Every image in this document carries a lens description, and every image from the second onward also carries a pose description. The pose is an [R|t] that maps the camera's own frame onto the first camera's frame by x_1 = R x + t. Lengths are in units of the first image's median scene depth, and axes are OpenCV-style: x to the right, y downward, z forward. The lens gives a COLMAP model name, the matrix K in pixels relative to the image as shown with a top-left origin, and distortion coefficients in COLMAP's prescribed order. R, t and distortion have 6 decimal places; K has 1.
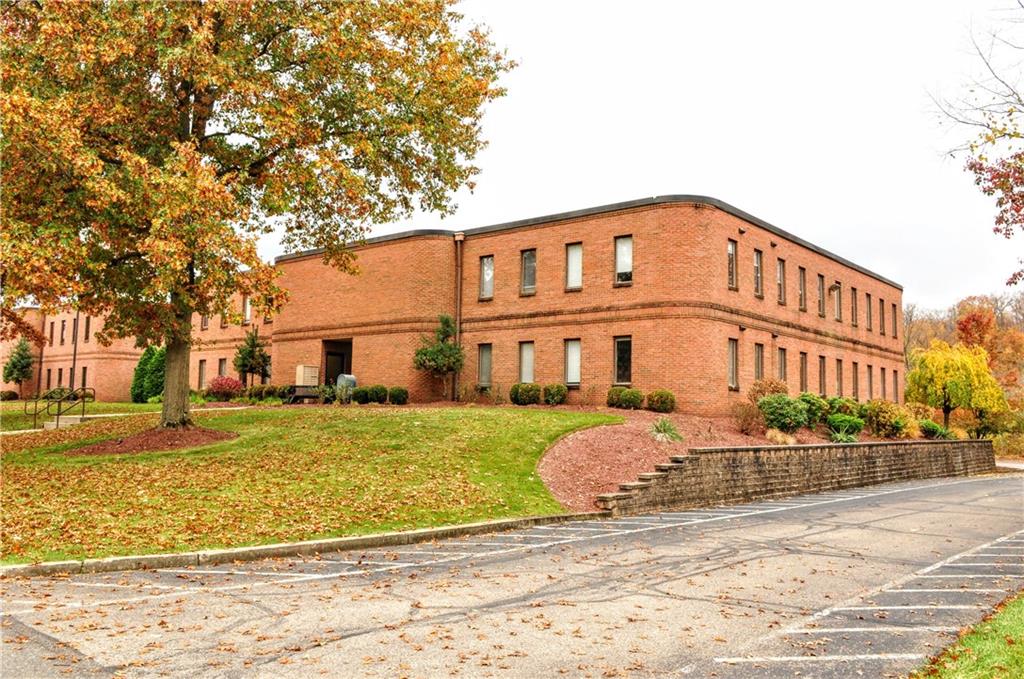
lens RADIAL K [[804.9, 0, 575.9], [0, 804.9, 354.4], [0, 0, 1]] dist [-0.085945, 0.007660]
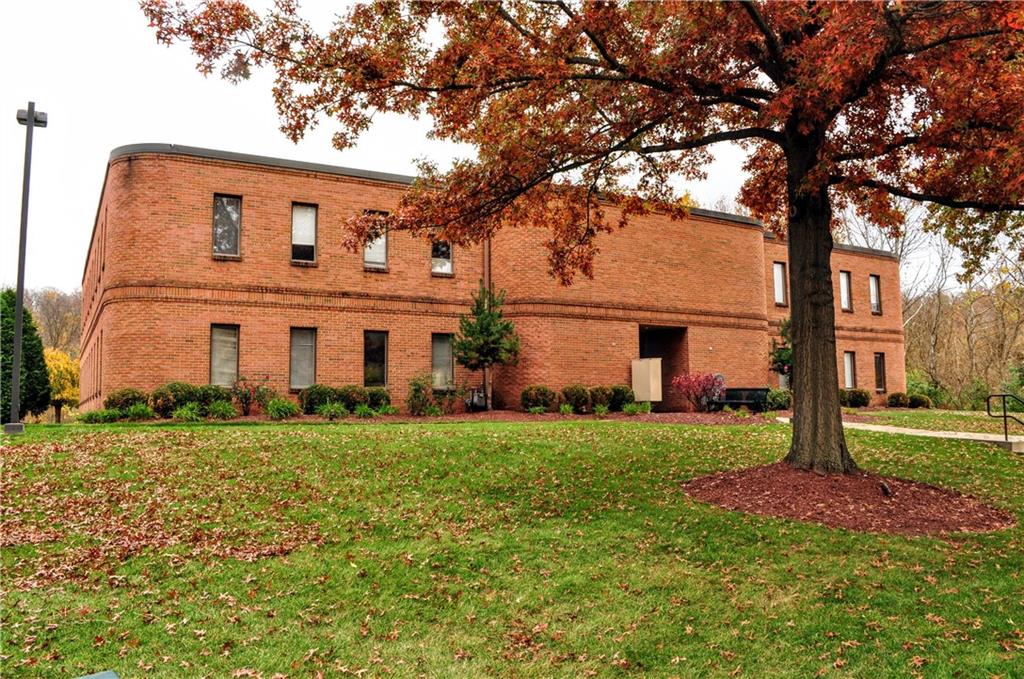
lens RADIAL K [[804.9, 0, 575.9], [0, 804.9, 354.4], [0, 0, 1]] dist [-0.085945, 0.007660]
pose [[0.327890, 0.052440, 0.943259, -1.177911], [-0.043902, 0.998225, -0.040235, 0.047342], [-0.943695, -0.028218, 0.329610, 0.933209]]
